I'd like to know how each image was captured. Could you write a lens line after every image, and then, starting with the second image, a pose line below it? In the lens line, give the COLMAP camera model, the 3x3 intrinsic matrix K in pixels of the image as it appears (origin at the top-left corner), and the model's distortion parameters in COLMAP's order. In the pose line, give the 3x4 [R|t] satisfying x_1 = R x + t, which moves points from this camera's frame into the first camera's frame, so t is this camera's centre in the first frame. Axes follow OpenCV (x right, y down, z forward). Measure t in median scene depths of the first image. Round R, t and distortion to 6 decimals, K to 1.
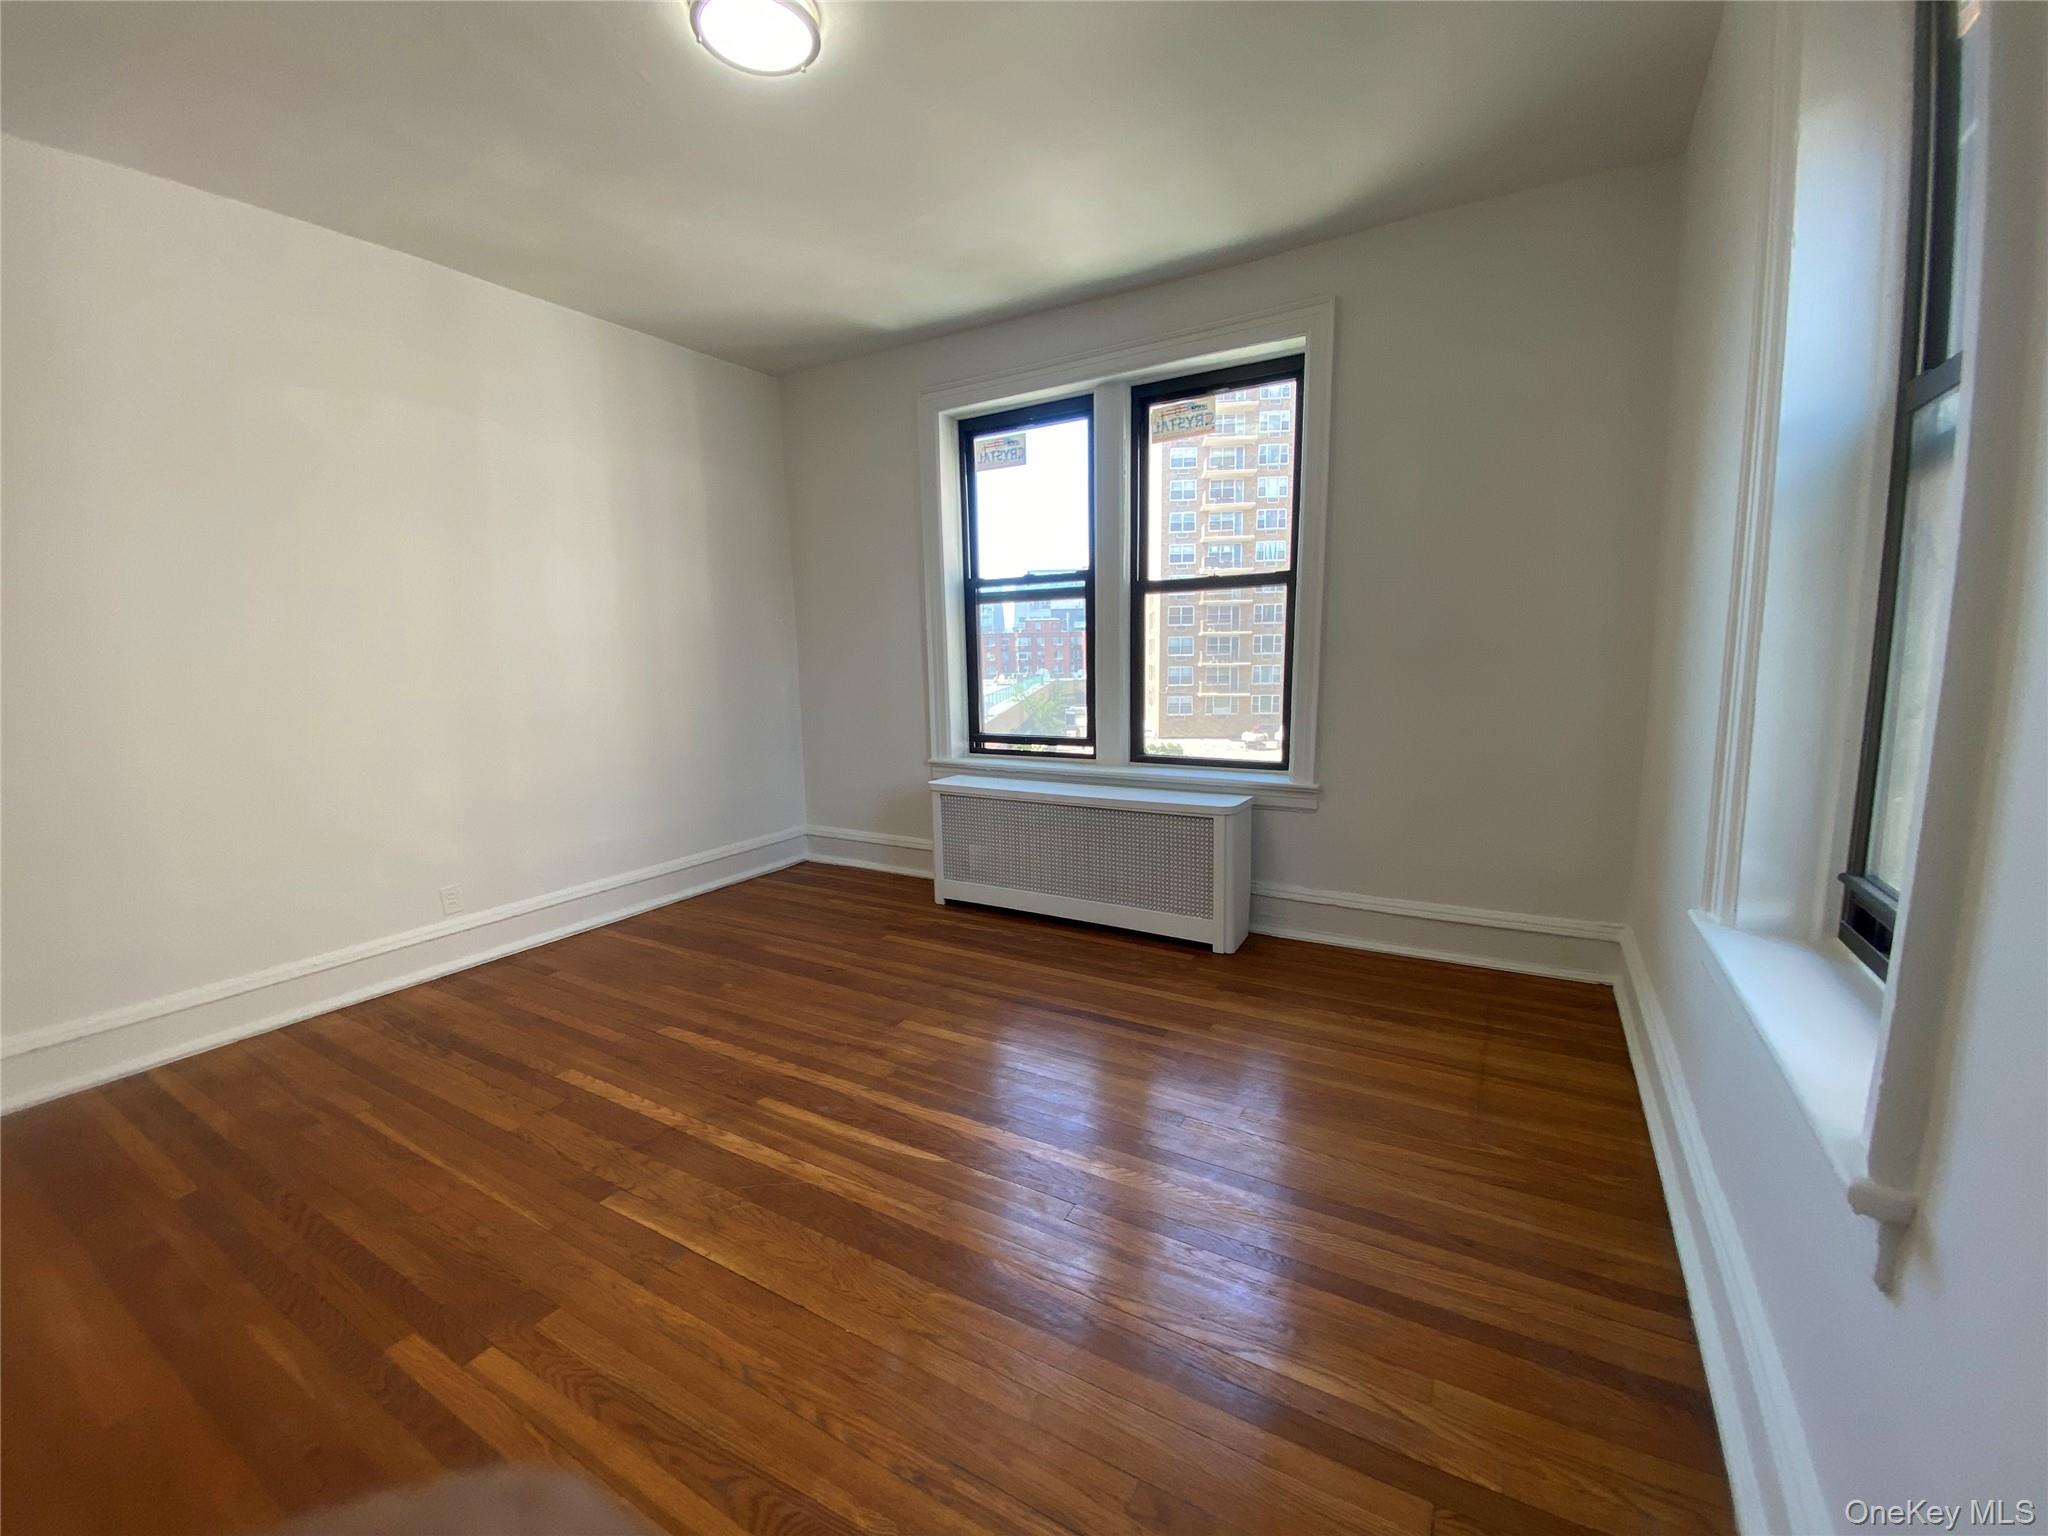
lens RADIAL K [[822.5, 0, 1029.5], [0, 822.5, 769.6], [0, 0, 1]] dist [0.044419, -0.037446]
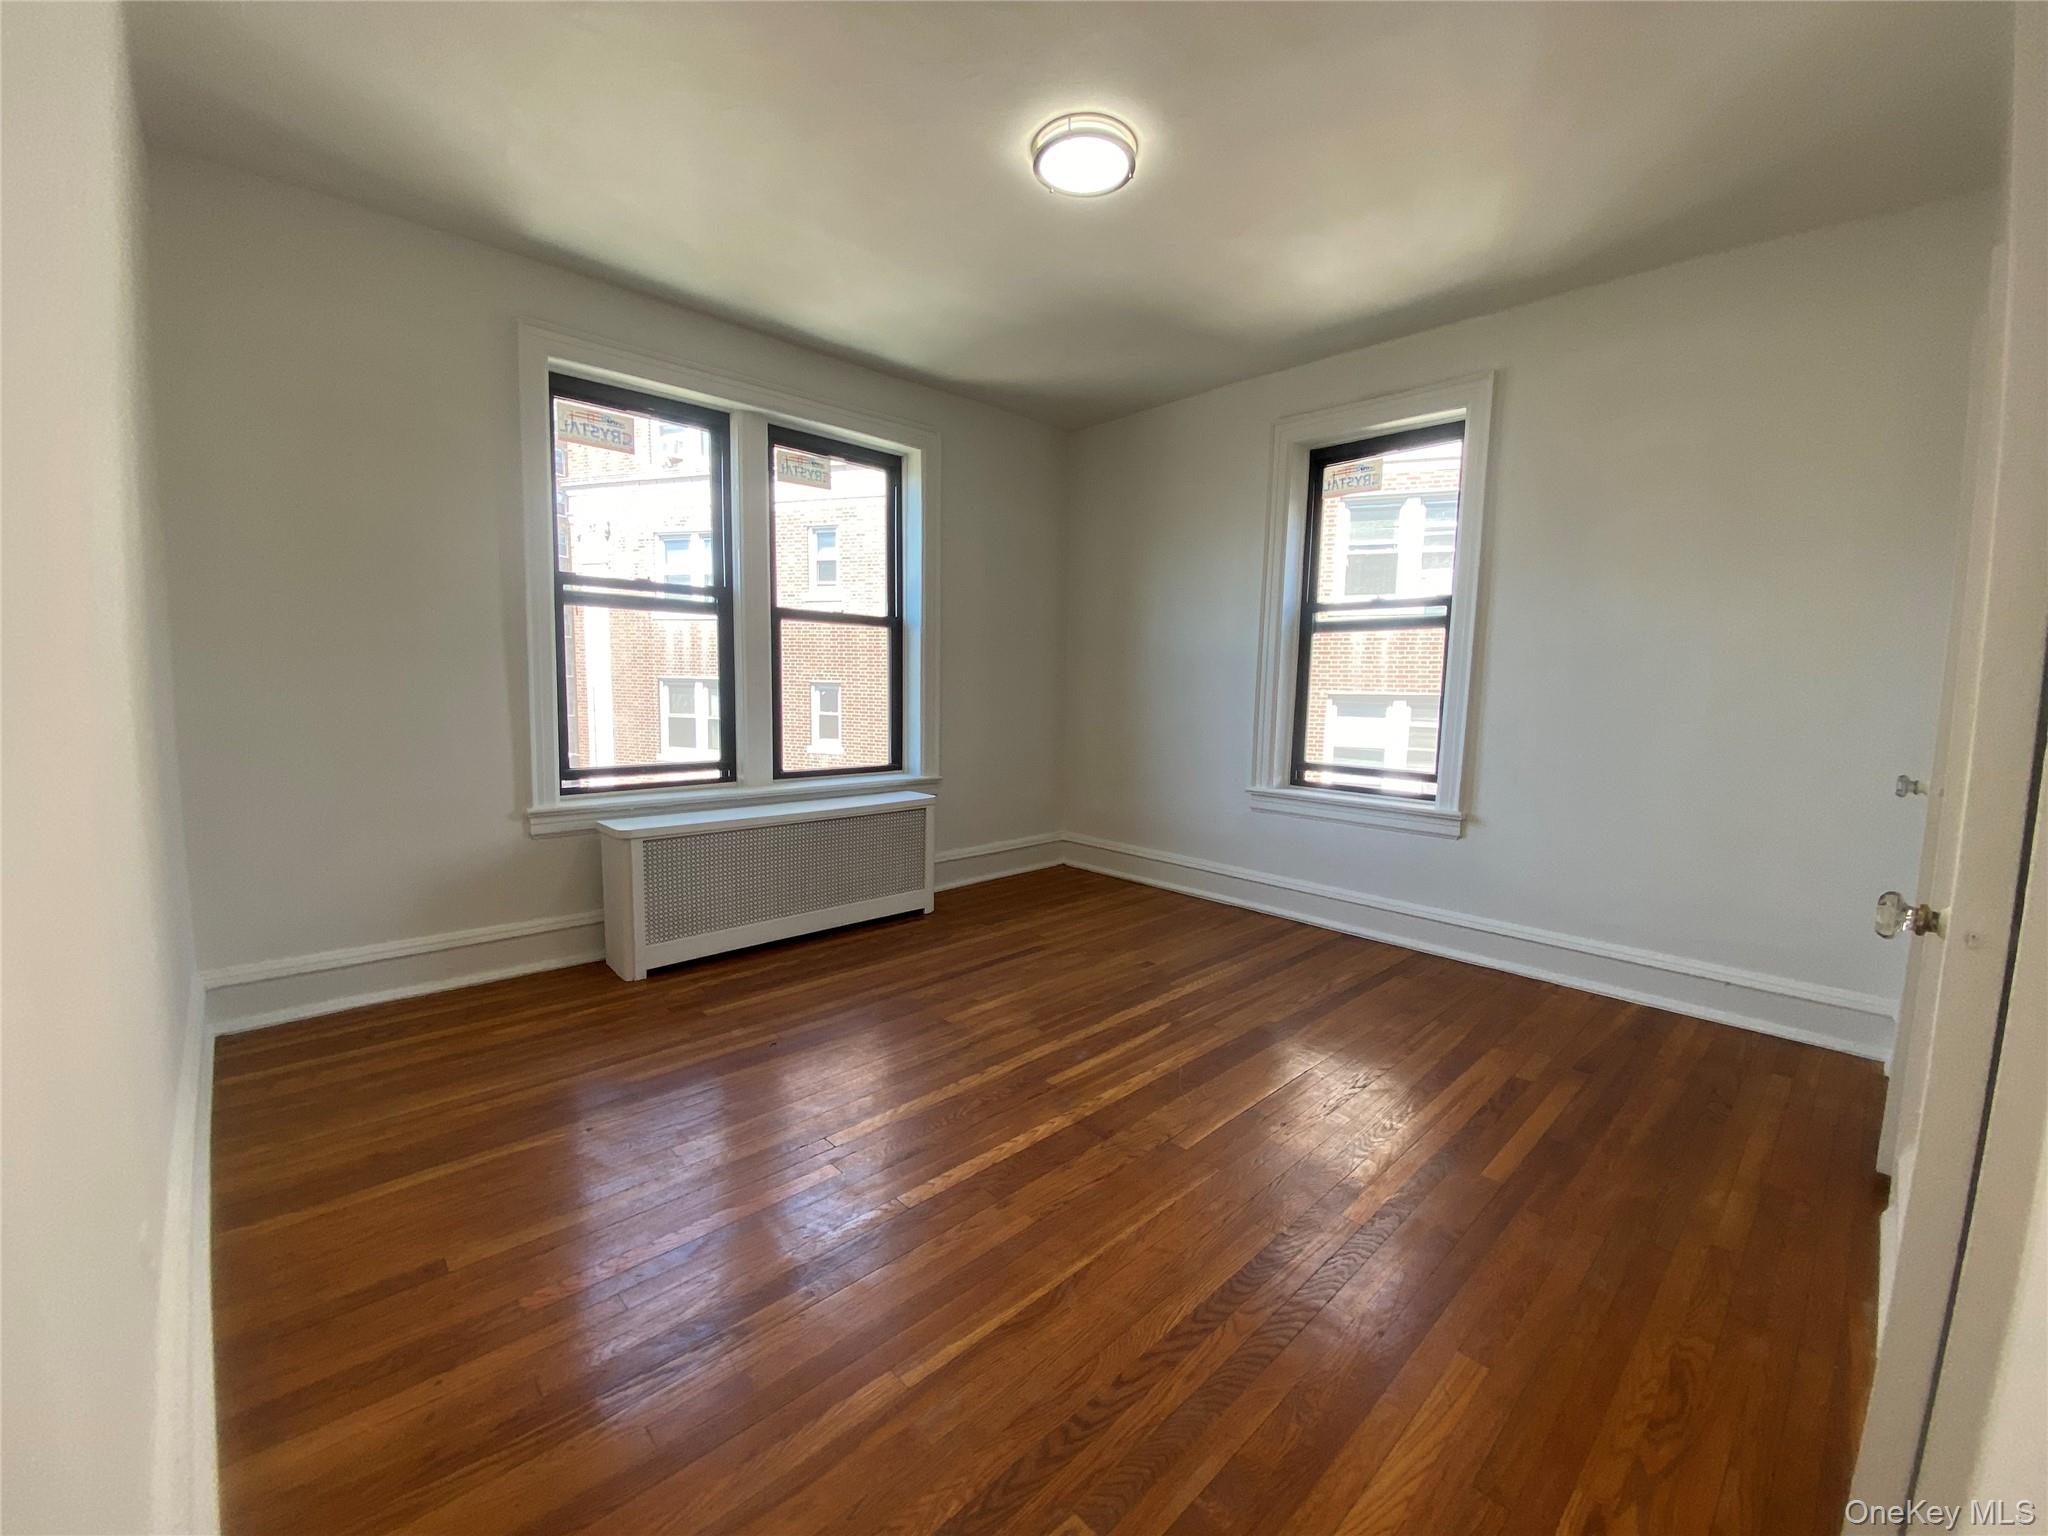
lens RADIAL K [[822.5, 0, 1029.5], [0, 822.5, 769.6], [0, 0, 1]] dist [0.044419, -0.037446]
pose [[0.271784, -0.078401, 0.959160, -0.841498], [0.115050, 0.992175, 0.048499, -0.038134], [-0.955457, 0.097170, 0.278677, 0.433811]]
